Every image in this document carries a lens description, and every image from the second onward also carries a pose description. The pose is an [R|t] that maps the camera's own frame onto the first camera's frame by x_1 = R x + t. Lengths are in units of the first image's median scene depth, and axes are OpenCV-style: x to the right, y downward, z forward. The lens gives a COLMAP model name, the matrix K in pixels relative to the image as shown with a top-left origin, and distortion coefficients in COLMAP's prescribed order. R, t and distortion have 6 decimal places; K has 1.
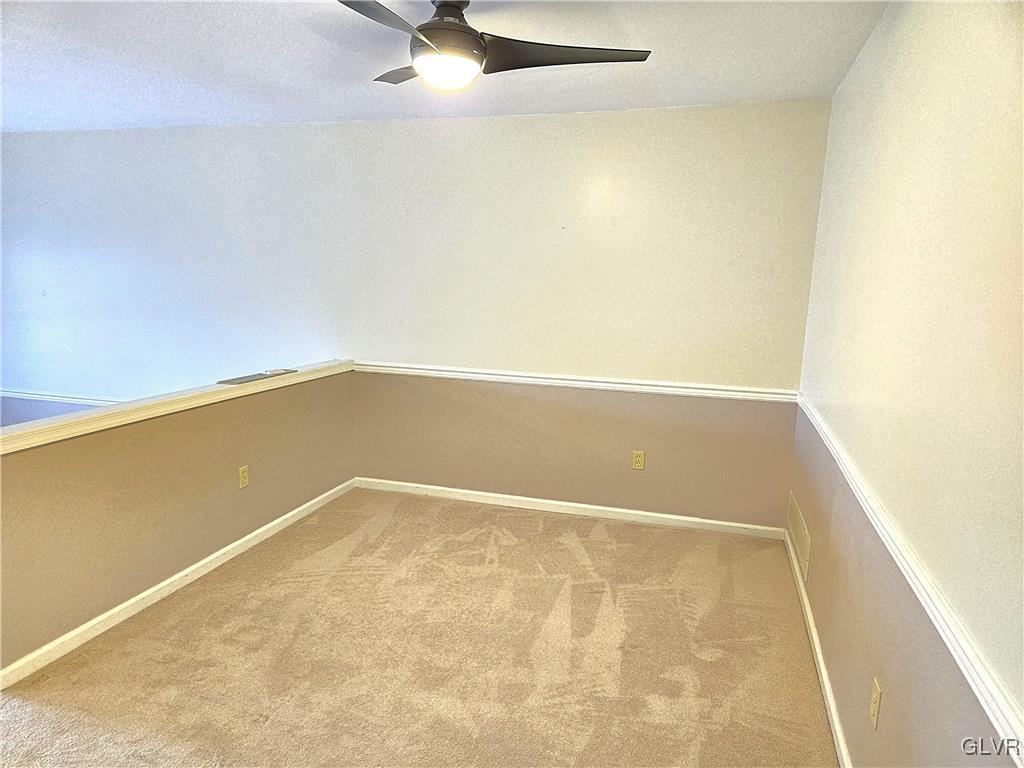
lens RADIAL K [[669.6, 0, 494.4], [0, 669.6, 389.8], [0, 0, 1]] dist [0.037612, -0.024671]
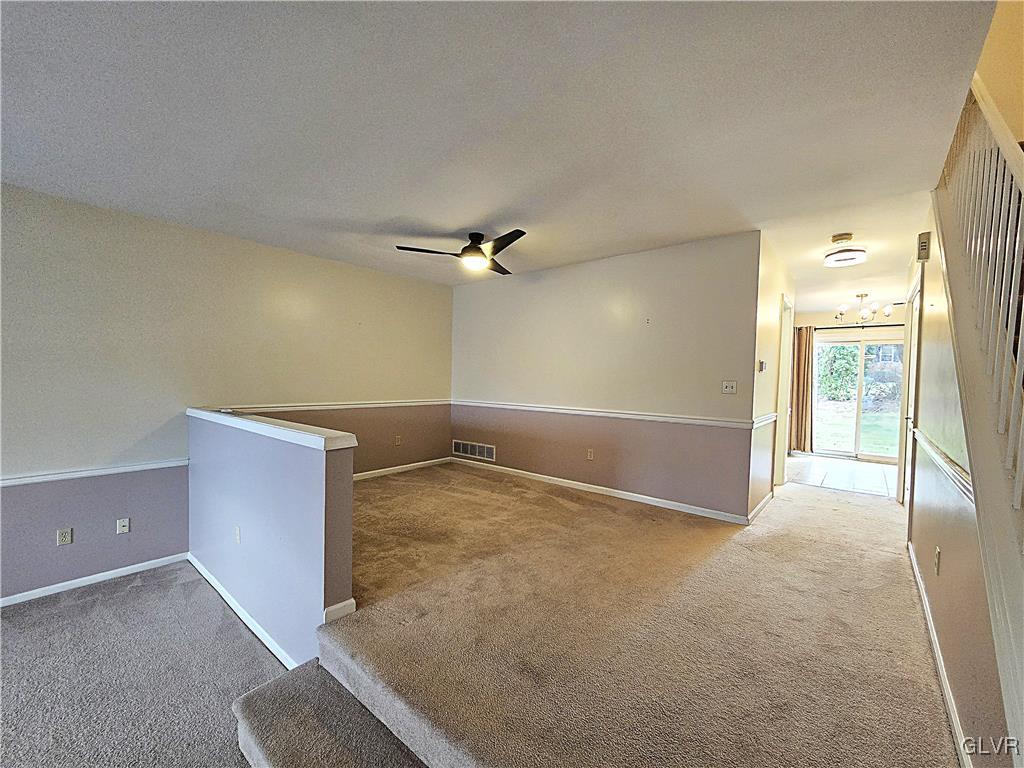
lens RADIAL K [[418.7, 0, 514.7], [0, 418.7, 391.5], [0, 0, 1]] dist [0.003983, 0.000532]
pose [[0.402957, -0.045304, 0.914097, -1.251321], [0.146042, 0.989159, -0.015354, 0.046520], [-0.903492, 0.139683, 0.405205, 0.248034]]
